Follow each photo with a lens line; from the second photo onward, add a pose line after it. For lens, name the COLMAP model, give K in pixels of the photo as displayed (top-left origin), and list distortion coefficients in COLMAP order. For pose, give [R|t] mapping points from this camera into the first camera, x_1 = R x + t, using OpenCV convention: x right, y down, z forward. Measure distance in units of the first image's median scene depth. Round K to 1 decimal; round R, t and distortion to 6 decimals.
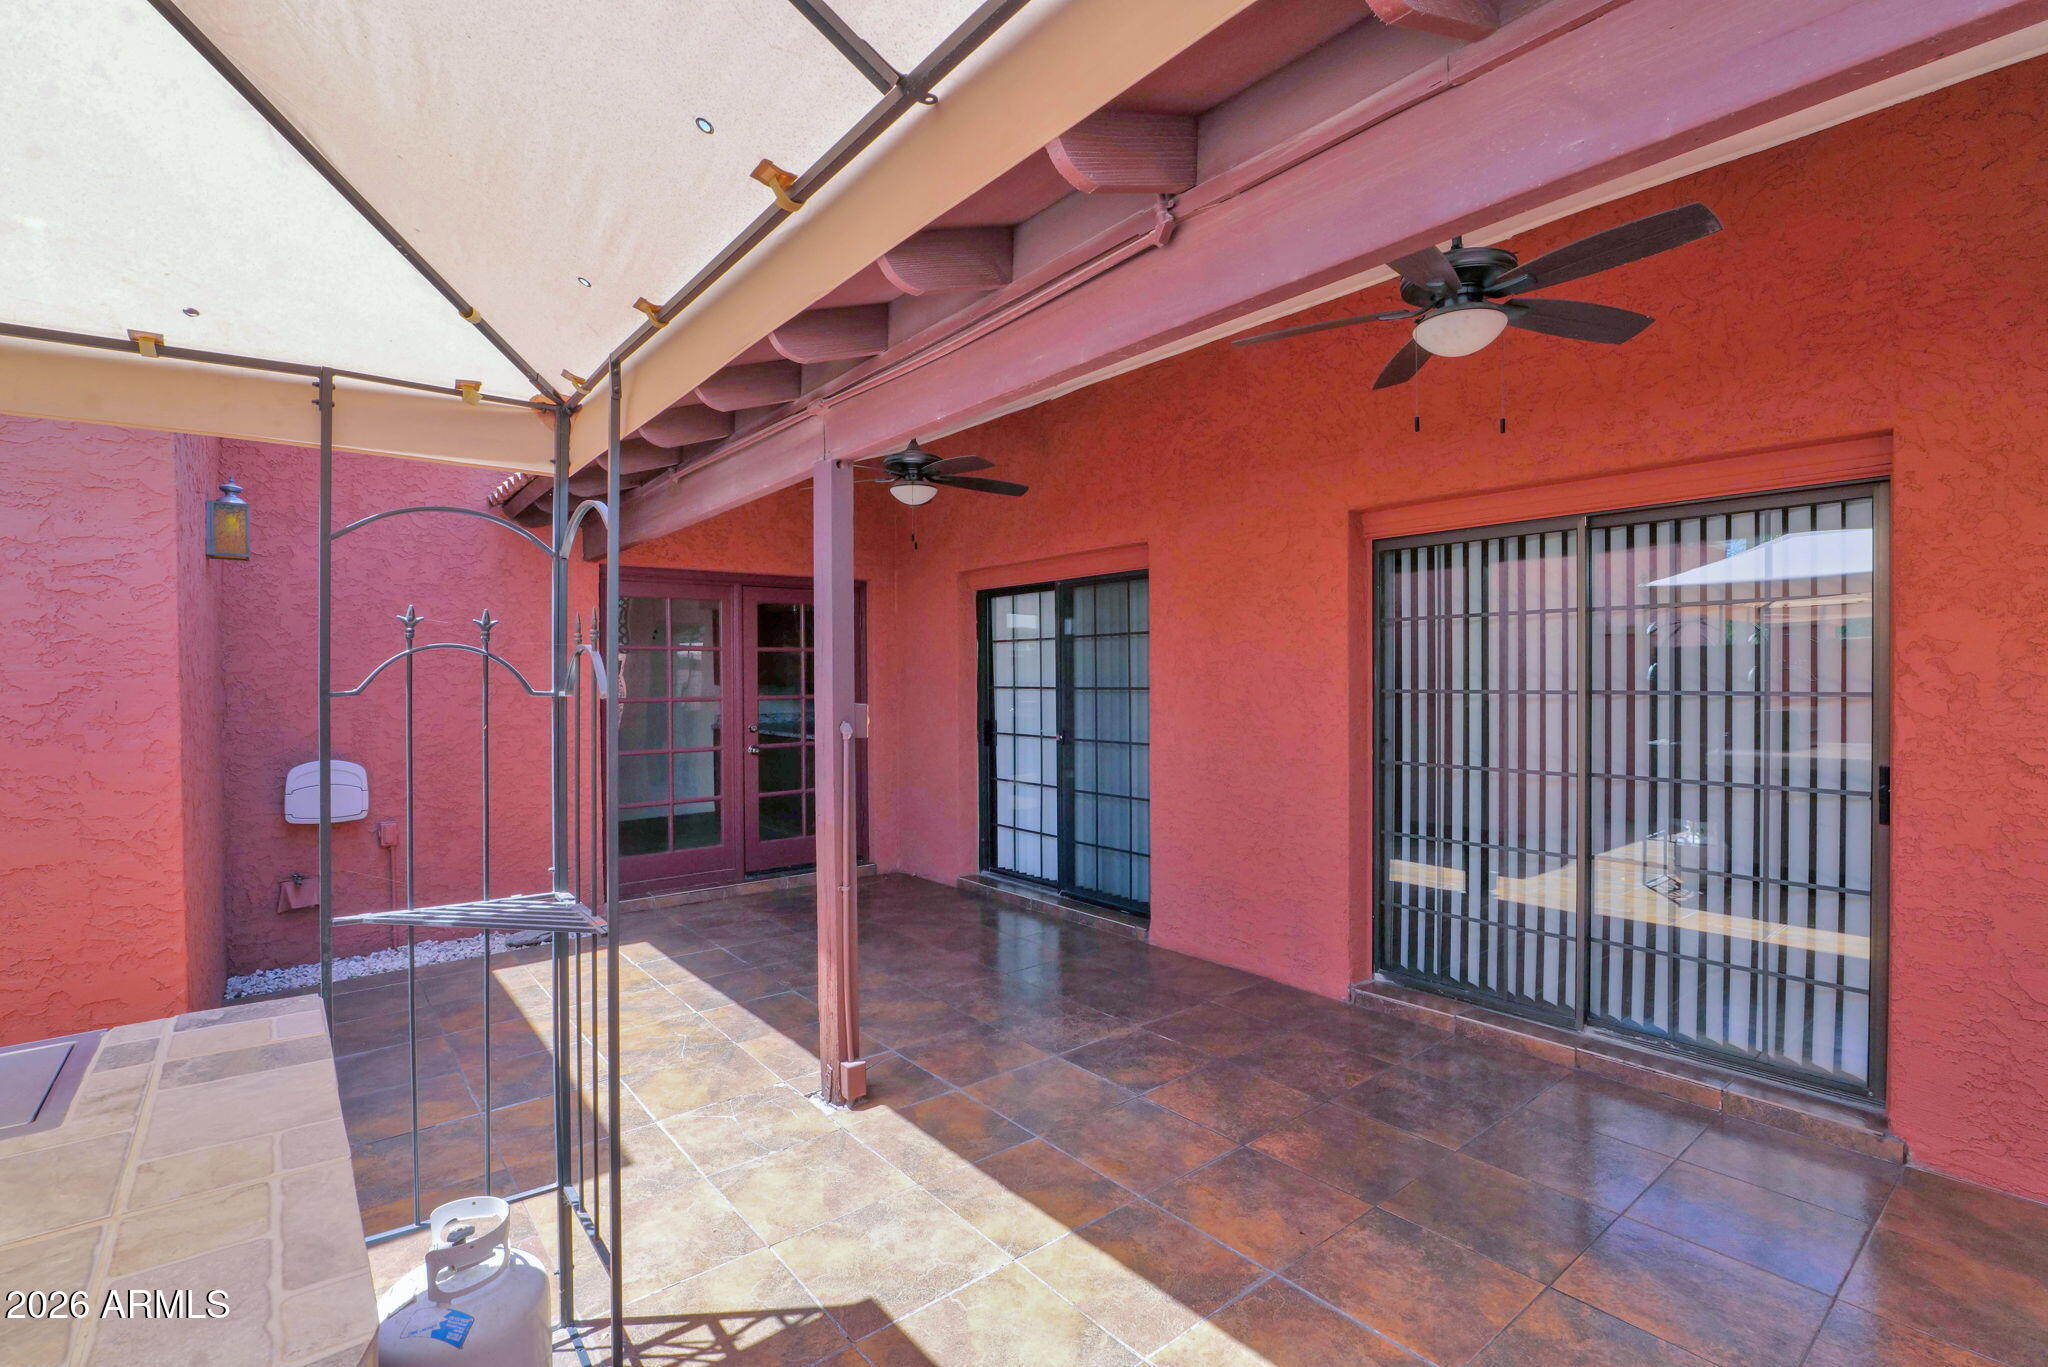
lens RADIAL K [[942.4, 0, 1032.0], [0, 942.4, 677.9], [0, 0, 1]] dist [-0.018891, 0.008778]
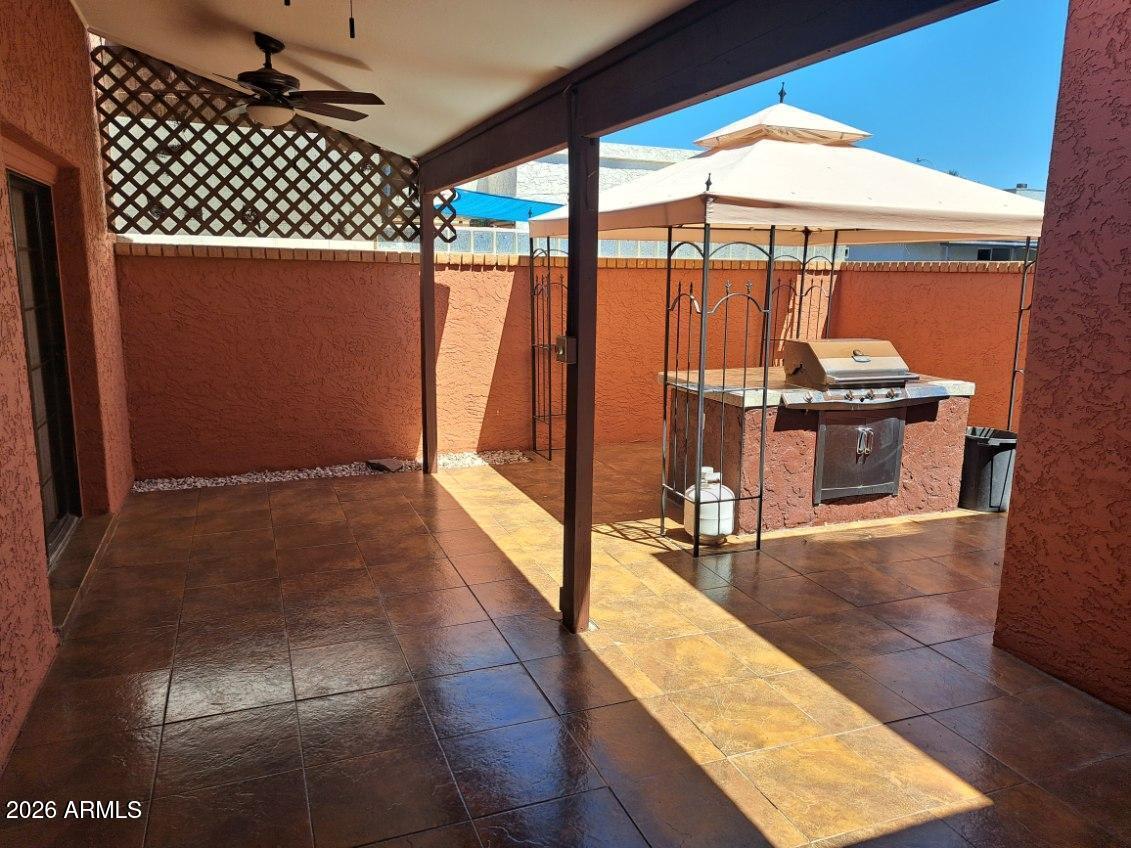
lens RADIAL K [[813.0, 0, 589.1], [0, 813.0, 412.8], [0, 0, 1]] dist [0.082405, -0.075265]
pose [[-0.961270, -0.057633, 0.269514, -0.557109], [-0.010226, 0.984676, 0.174092, -0.066583], [-0.275417, 0.164593, -0.947130, 2.198414]]
